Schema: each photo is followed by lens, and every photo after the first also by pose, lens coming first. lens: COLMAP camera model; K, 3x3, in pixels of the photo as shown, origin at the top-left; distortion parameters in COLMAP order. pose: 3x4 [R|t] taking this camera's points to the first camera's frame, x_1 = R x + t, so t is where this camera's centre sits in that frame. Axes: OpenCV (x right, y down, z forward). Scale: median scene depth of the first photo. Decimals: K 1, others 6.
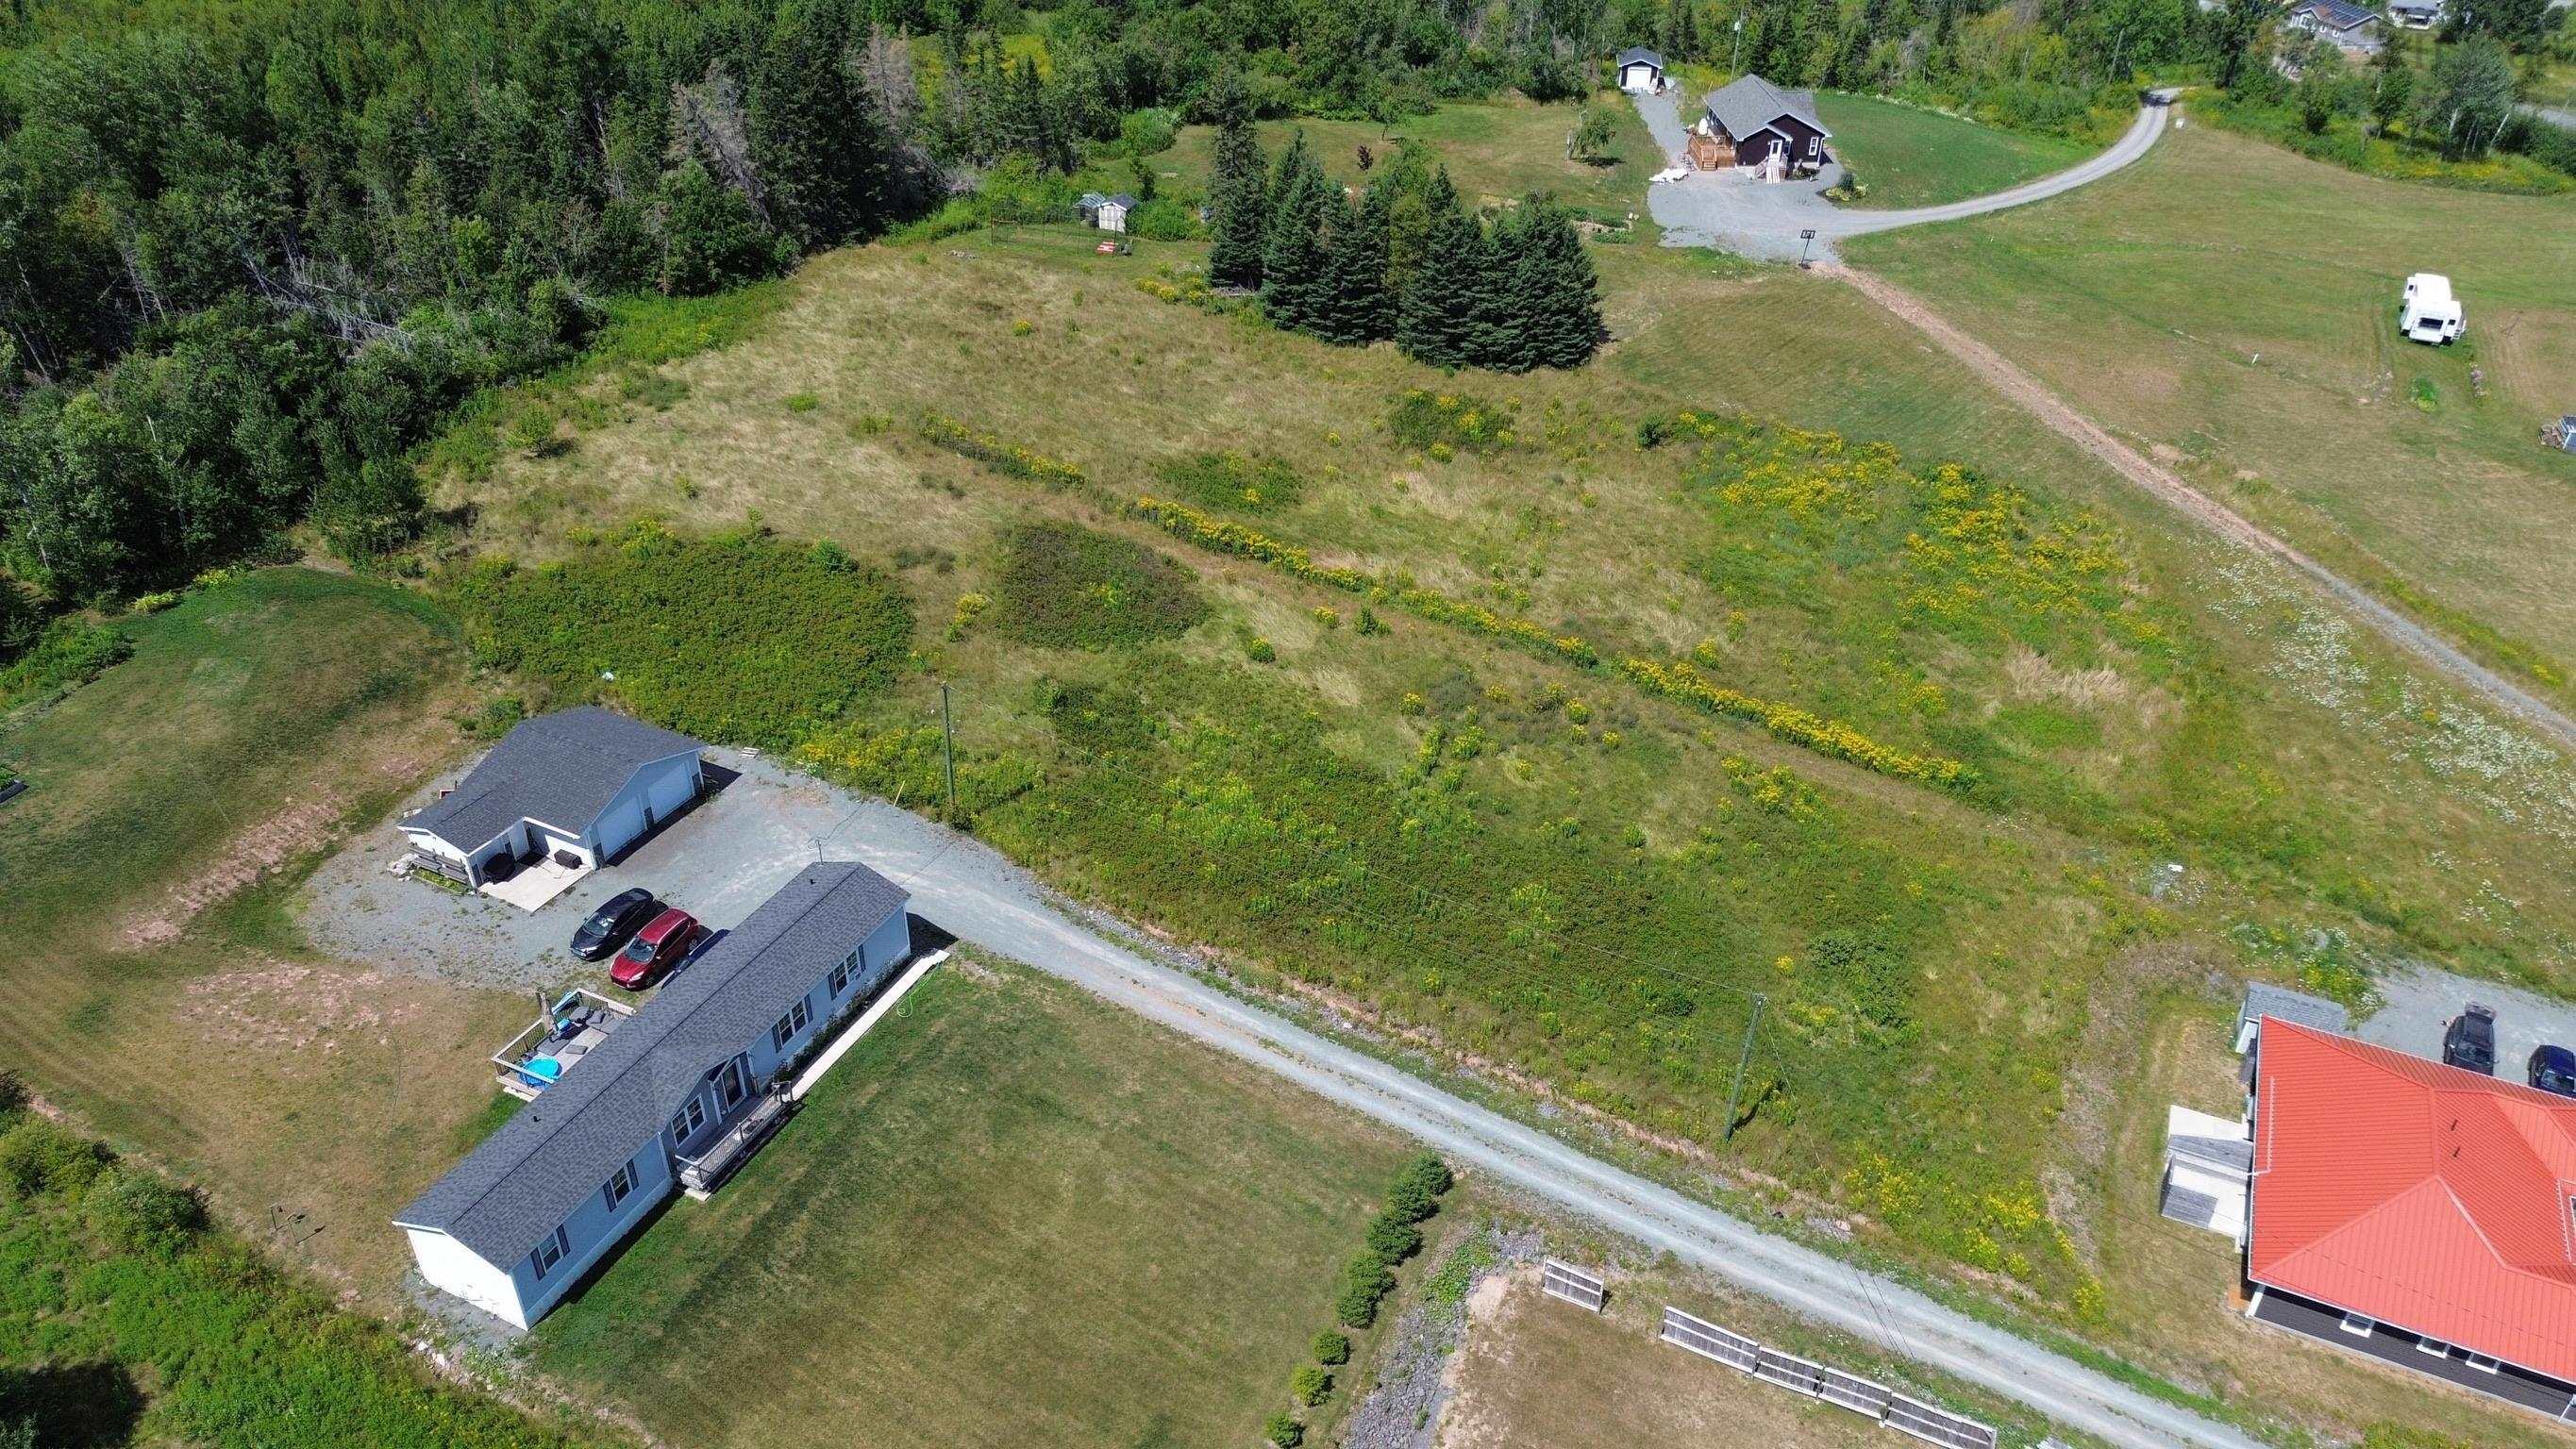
lens RADIAL K [[1813.7, 0, 1281.5], [0, 1813.7, 717.1], [0, 0, 1]] dist [0.088932, -0.101629]
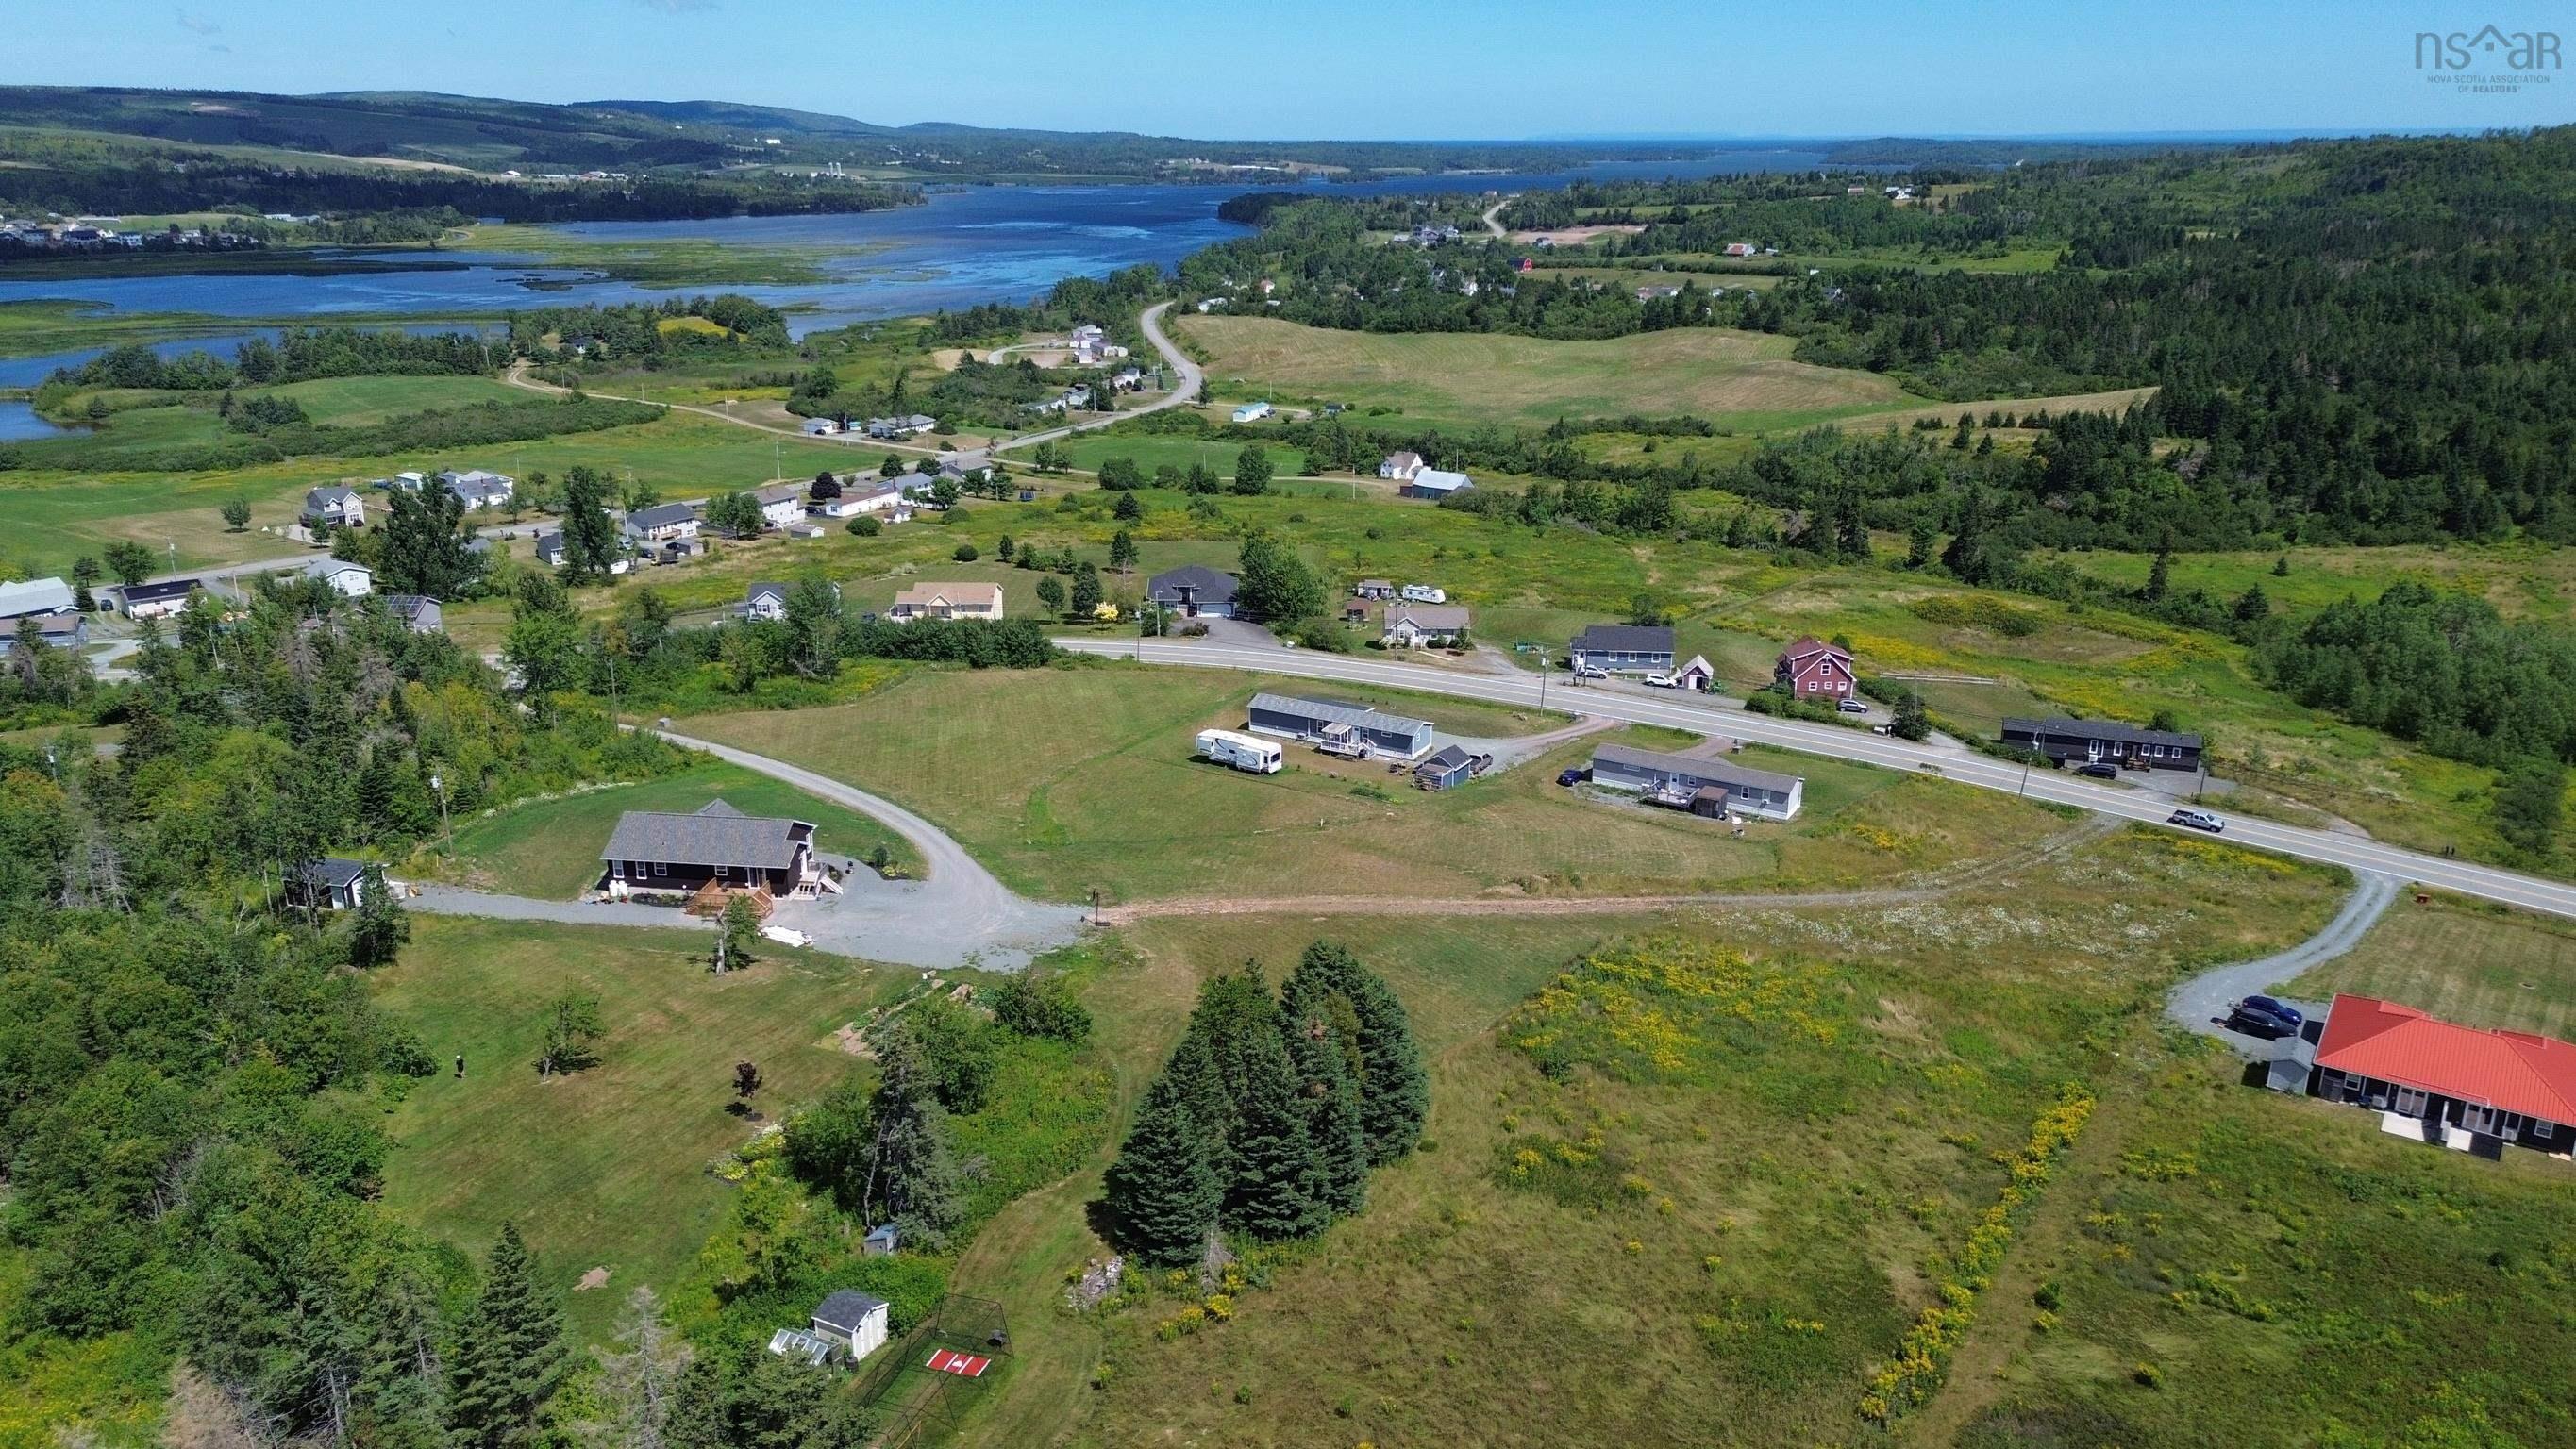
lens RADIAL K [[1824.7, 0, 1281.8], [0, 1824.7, 709.7], [0, 0, 1]] dist [0.072093, -0.075305]
pose [[0.151674, -0.302197, 0.941101, -0.721191], [0.533894, 0.826324, 0.179295, -0.602852], [-0.831837, 0.475254, 0.286673, 0.802117]]
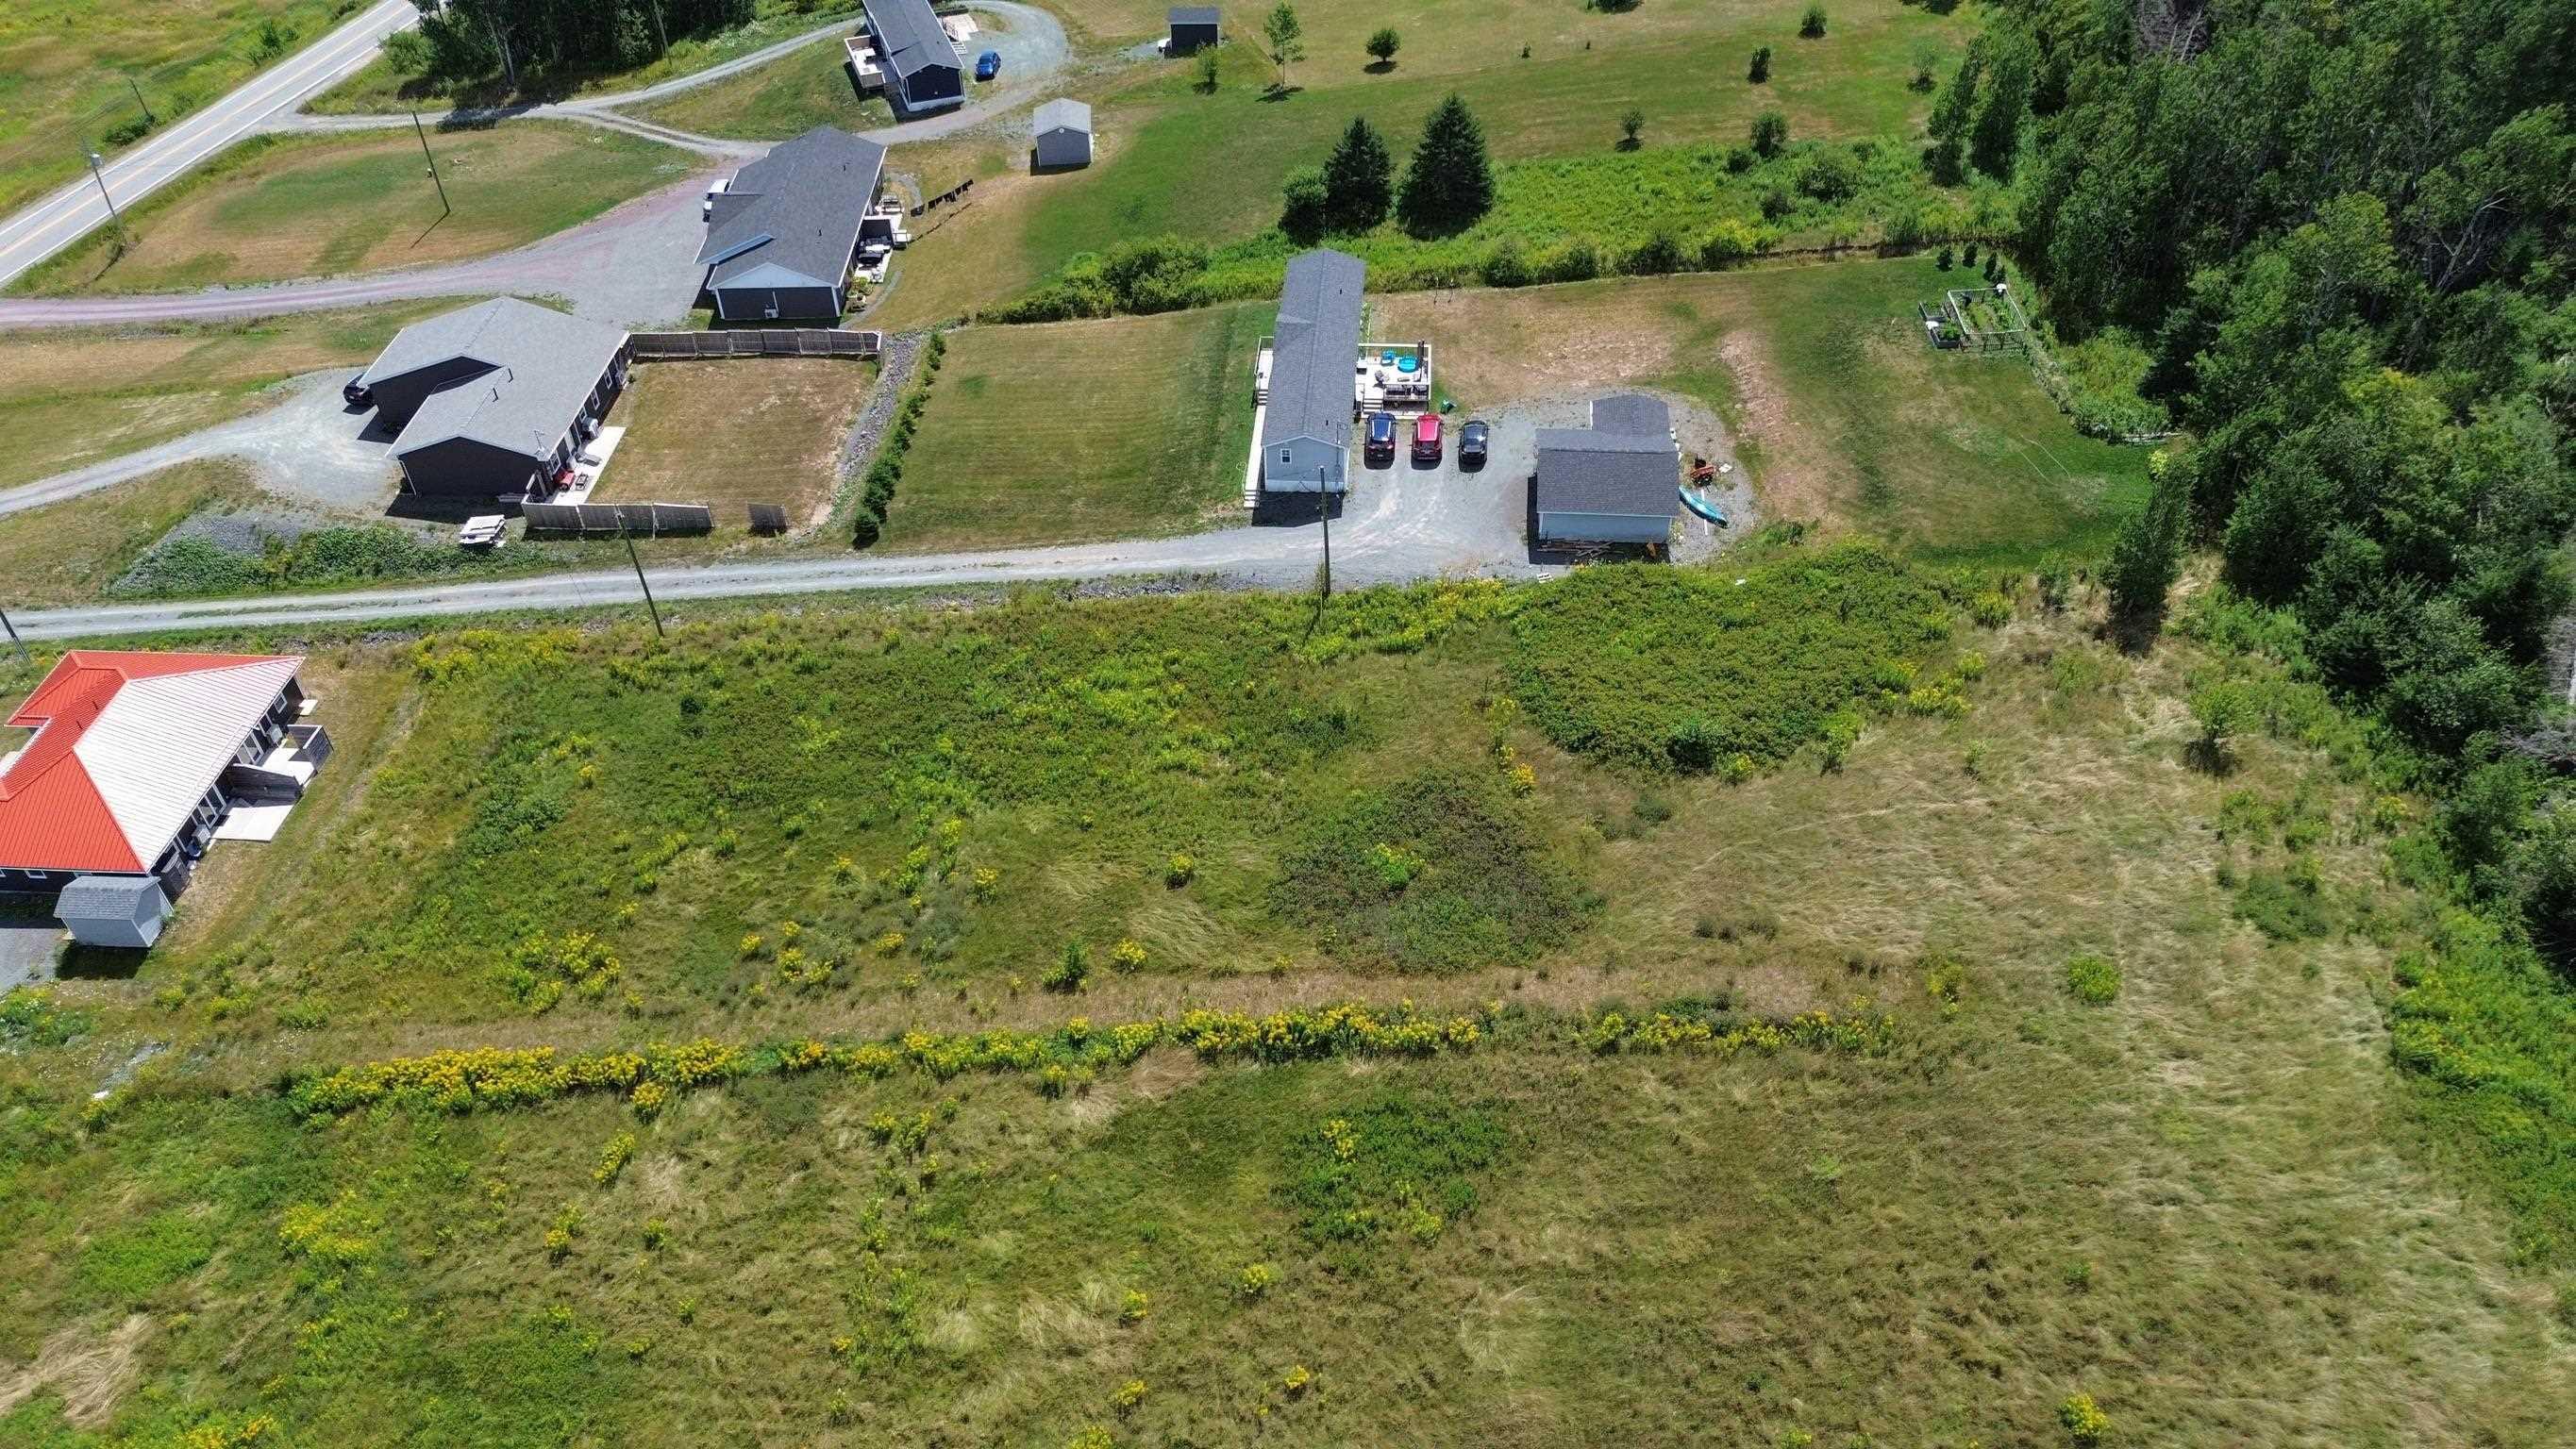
lens RADIAL K [[1824.7, 0, 1281.8], [0, 1824.7, 709.7], [0, 0, 1]] dist [0.072093, -0.075305]
pose [[-0.927319, 0.254383, -0.274534, 0.130722], [-0.192272, 0.305538, 0.932565, -0.715784], [0.321109, 0.917571, -0.234421, 0.975095]]
